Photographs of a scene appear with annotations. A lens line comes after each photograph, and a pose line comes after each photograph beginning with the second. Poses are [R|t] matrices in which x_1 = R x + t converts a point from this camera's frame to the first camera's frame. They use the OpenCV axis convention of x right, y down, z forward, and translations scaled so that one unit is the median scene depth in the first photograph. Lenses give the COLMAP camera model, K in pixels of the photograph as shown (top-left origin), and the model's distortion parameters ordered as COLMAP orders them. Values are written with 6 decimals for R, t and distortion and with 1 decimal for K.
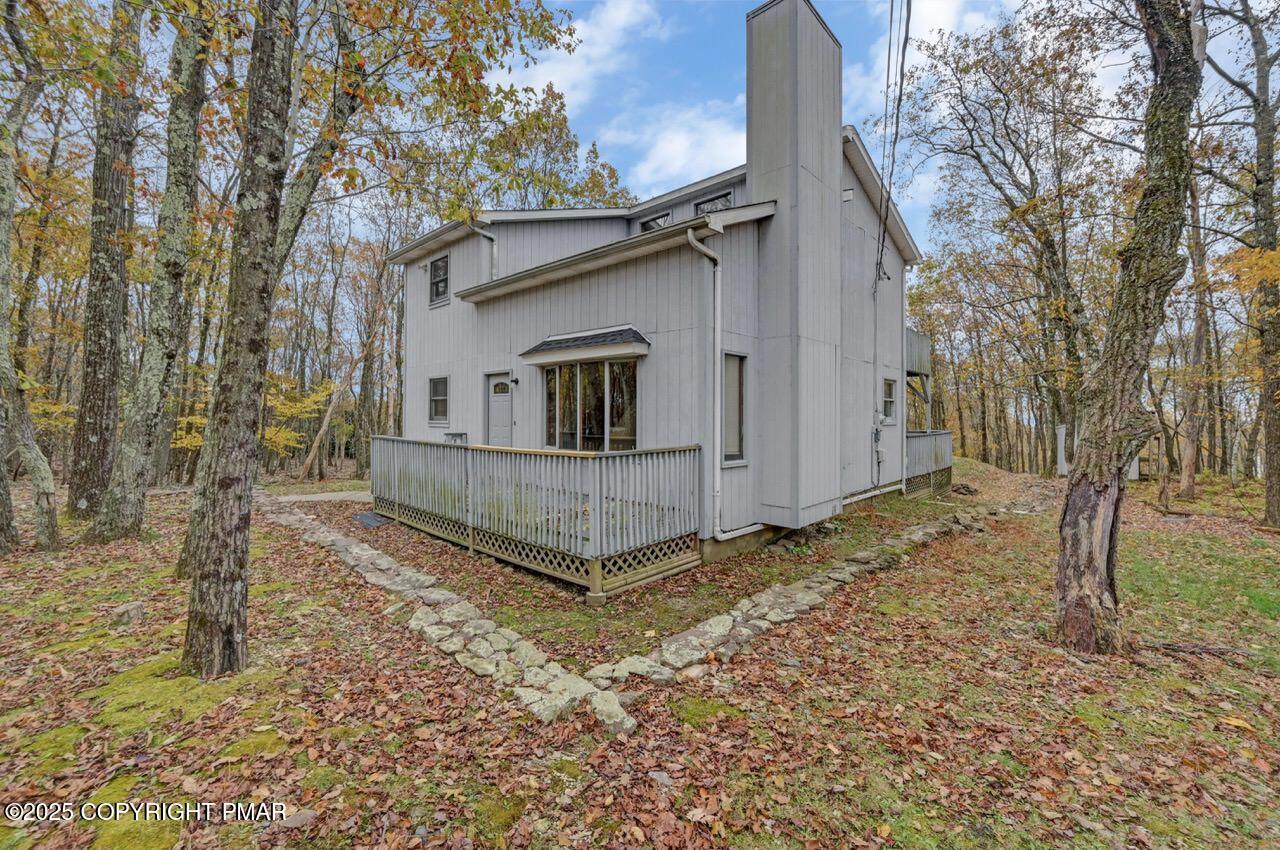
lens RADIAL K [[513.0, 0, 637.0], [0, 513.0, 413.1], [0, 0, 1]] dist [-0.000361, 0.000116]
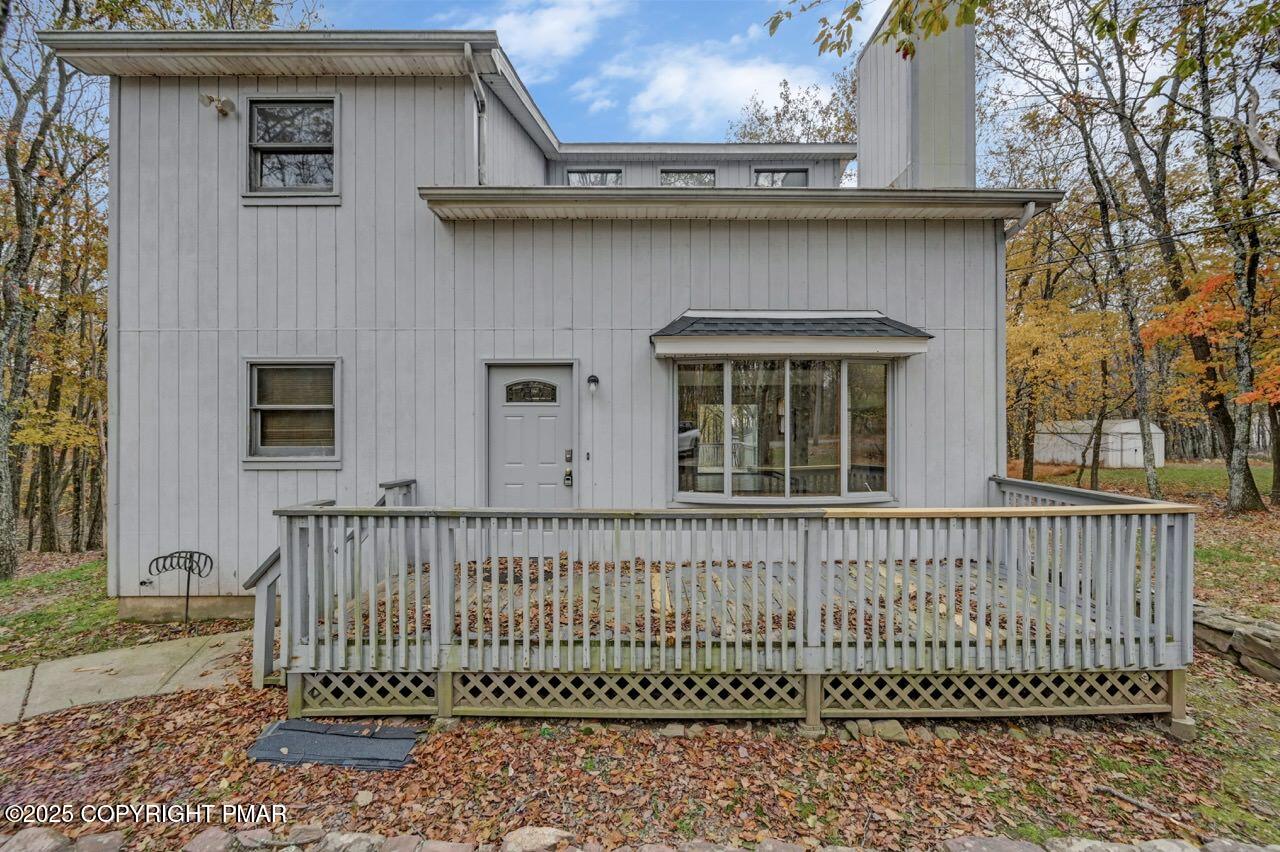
lens RADIAL K [[540.0, 0, 640.0], [0, 540.0, 426.0], [0, 0, 1]] dist [-0.002233, -0.000212]
pose [[0.726796, 0.012023, 0.686748, -0.591289], [0.001205, 0.999823, -0.018779, -0.003483], [-0.686852, 0.014476, 0.726653, 0.545344]]
